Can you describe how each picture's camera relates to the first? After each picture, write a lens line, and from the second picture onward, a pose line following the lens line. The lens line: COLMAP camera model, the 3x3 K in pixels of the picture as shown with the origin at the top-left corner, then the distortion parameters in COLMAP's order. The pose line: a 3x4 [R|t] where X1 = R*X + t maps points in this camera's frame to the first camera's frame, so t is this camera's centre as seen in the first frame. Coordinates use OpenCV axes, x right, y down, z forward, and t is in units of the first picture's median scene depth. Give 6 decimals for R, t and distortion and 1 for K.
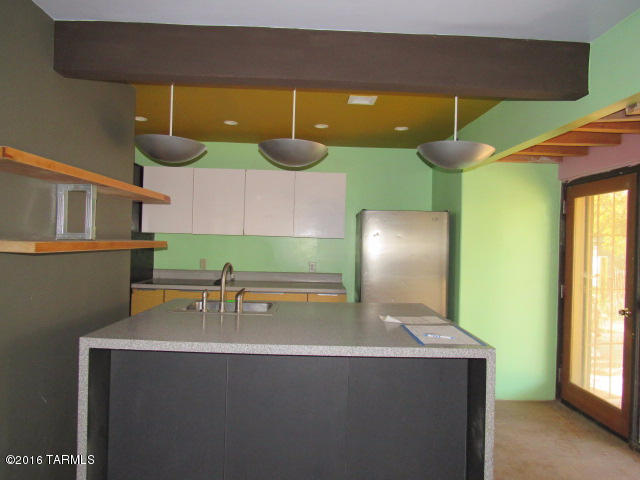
lens RADIAL K [[463.3, 0, 320.0], [0, 463.3, 240.0], [0, 0, 1]] dist [-0.029485, 0.003639]
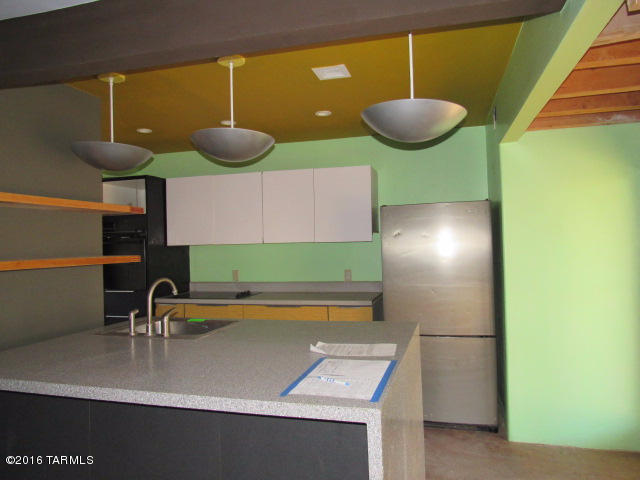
lens RADIAL K [[463.3, 0, 320.0], [0, 463.3, 240.0], [0, 0, 1]] dist [-0.029485, 0.003639]
pose [[0.953105, -0.052517, -0.298048, 0.240483], [0.050220, 0.998620, -0.015368, 0.003214], [0.298443, -0.000320, 0.954427, 0.172985]]
